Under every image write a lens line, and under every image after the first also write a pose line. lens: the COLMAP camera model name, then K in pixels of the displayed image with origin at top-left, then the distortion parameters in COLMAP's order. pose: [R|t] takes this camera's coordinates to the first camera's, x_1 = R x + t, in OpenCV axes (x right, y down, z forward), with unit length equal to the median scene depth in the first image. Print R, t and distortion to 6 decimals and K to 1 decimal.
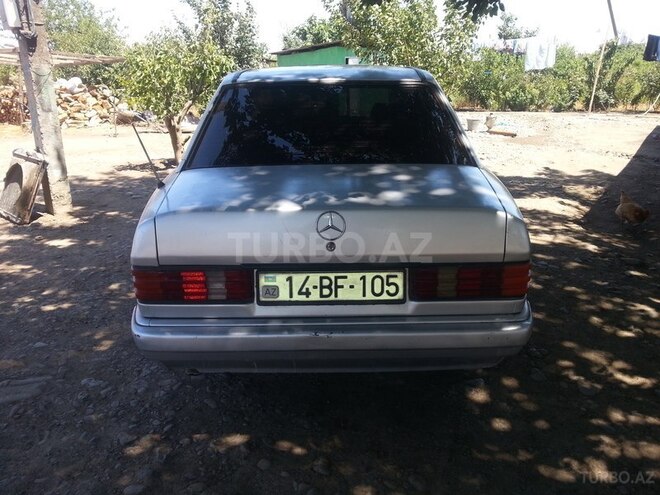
lens RADIAL K [[540.5, 0, 318.3], [0, 540.5, 249.2], [0, 0, 1]] dist [0.006892, -0.006256]
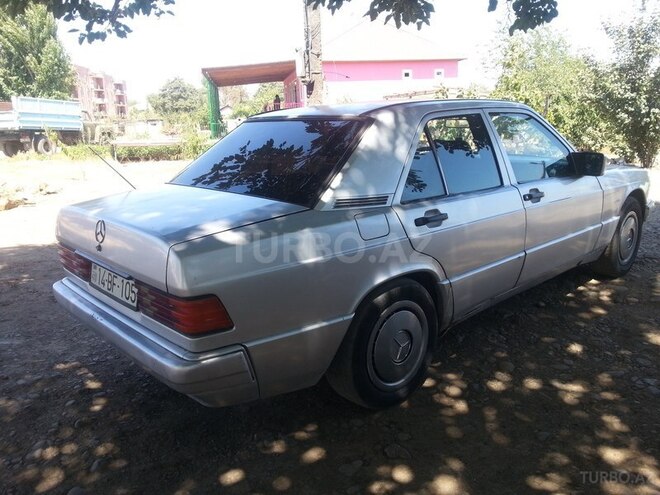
lens RADIAL K [[540.5, 0, 318.3], [0, 540.5, 249.2], [0, 0, 1]] dist [0.006892, -0.006256]
pose [[0.657860, 0.164030, -0.735061, 1.151183], [-0.203517, 0.978402, 0.036190, -0.136892], [0.725121, 0.125789, 0.677035, 0.468140]]
